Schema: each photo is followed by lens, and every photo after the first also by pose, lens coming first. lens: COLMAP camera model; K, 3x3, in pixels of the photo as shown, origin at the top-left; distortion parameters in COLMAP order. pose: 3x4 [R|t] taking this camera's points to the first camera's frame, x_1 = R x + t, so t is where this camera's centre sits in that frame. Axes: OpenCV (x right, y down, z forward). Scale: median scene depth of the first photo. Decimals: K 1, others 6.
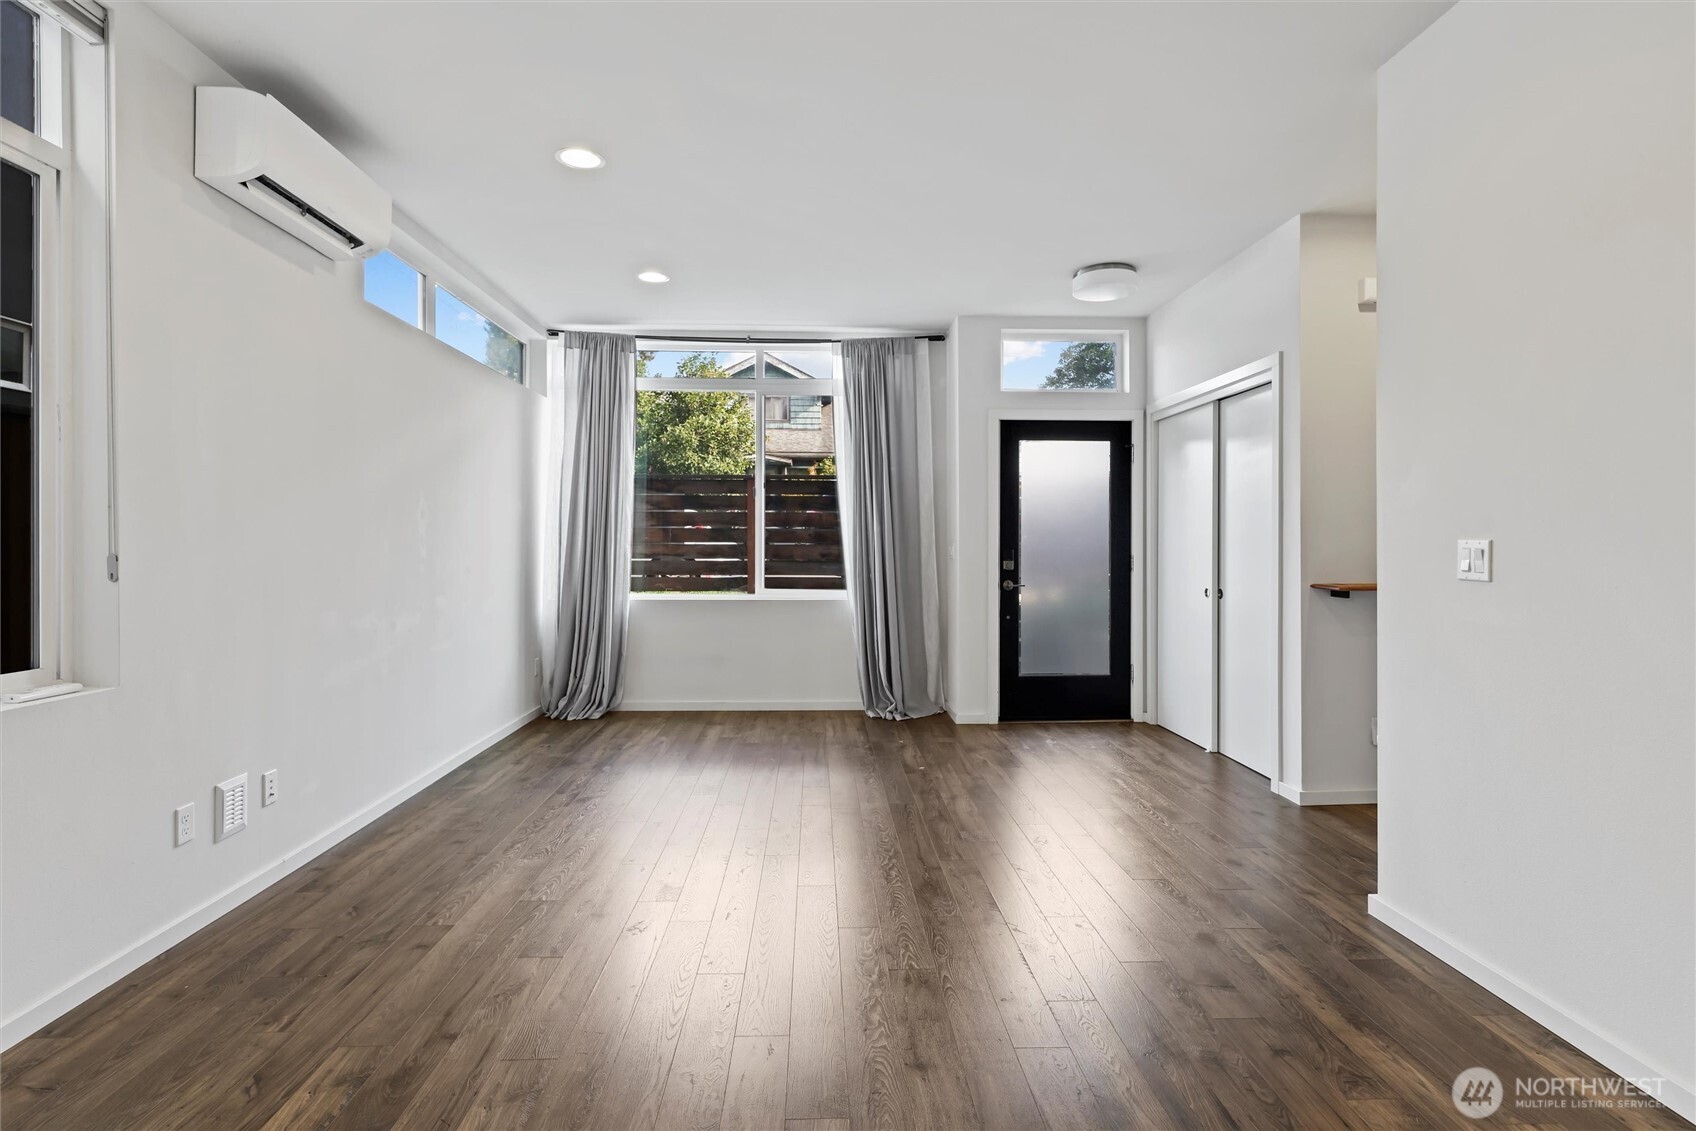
lens RADIAL K [[839.6, 0, 847.1], [0, 839.6, 542.8], [0, 0, 1]] dist [0.002787, -0.000773]
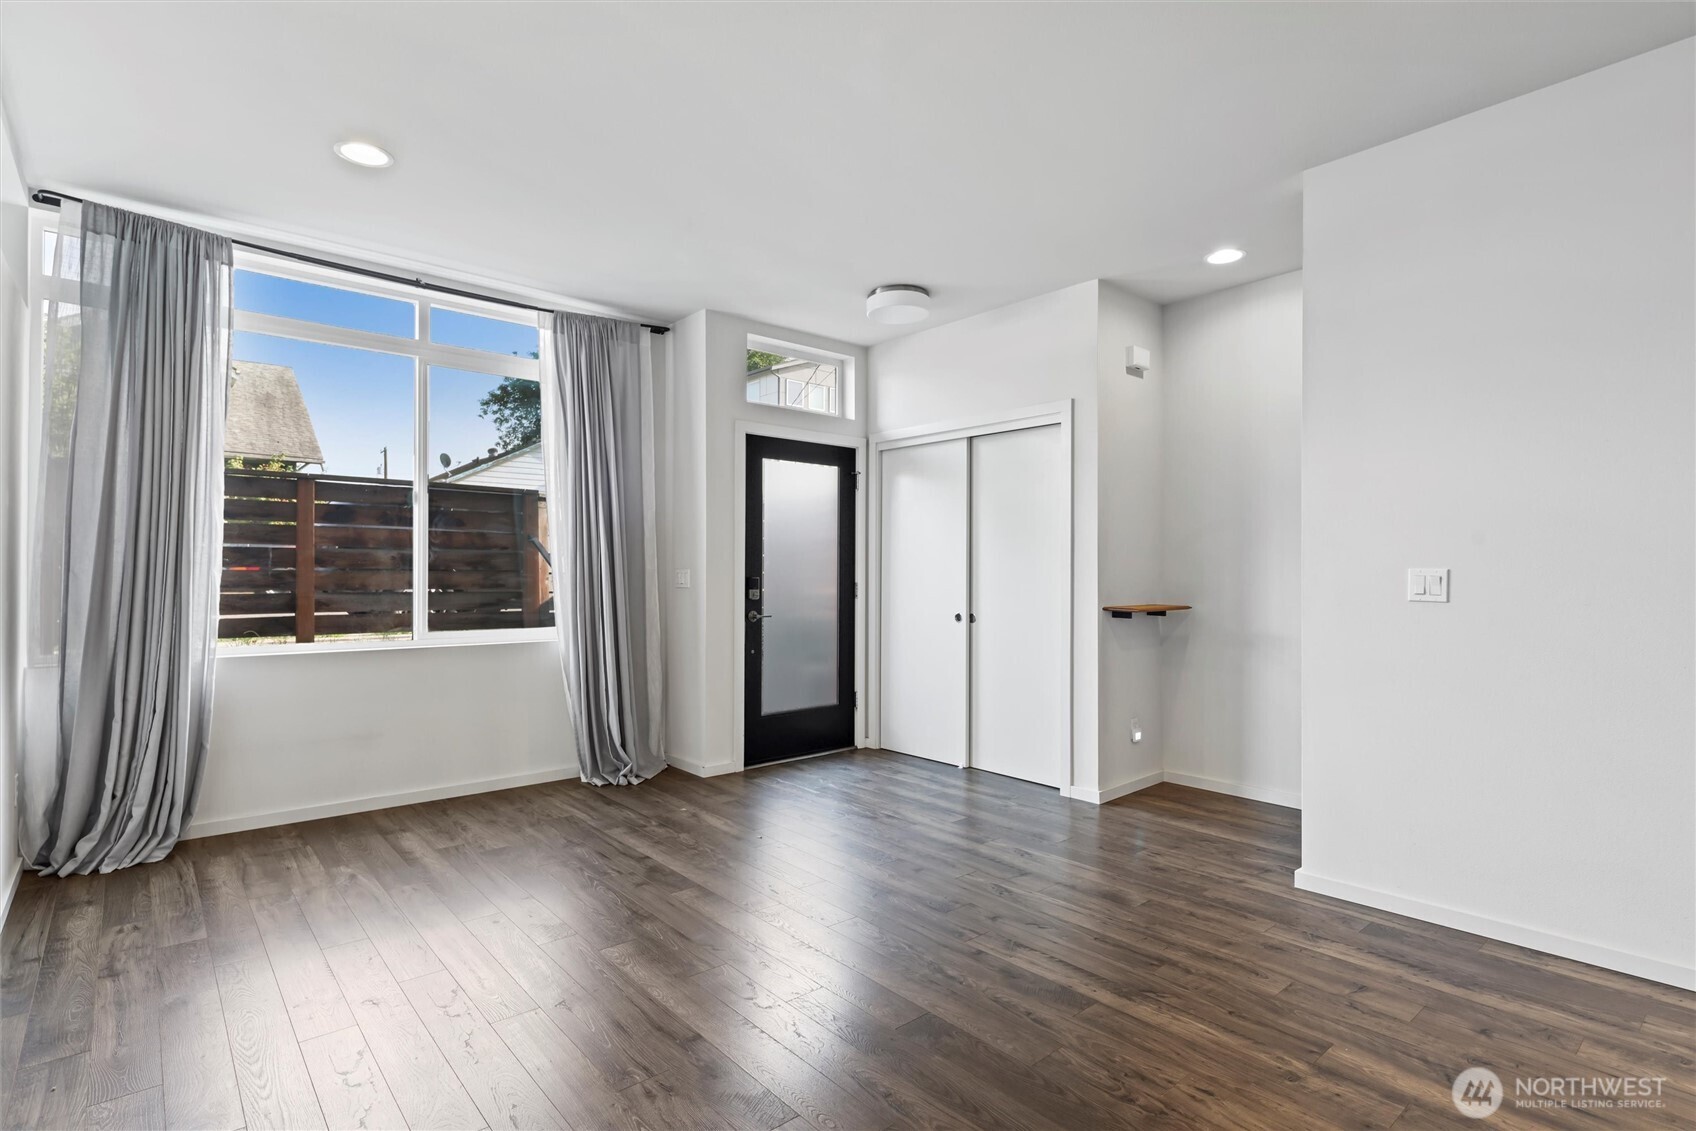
lens RADIAL K [[832.2, 0, 848.0], [0, 832.2, 565.5], [0, 0, 1]] dist [0.001424, -0.001248]
pose [[0.783280, 0.006707, 0.621633, -0.284251], [-0.003854, 0.999975, -0.005933, 0.000760], [-0.621657, 0.002252, 0.783286, 0.228774]]
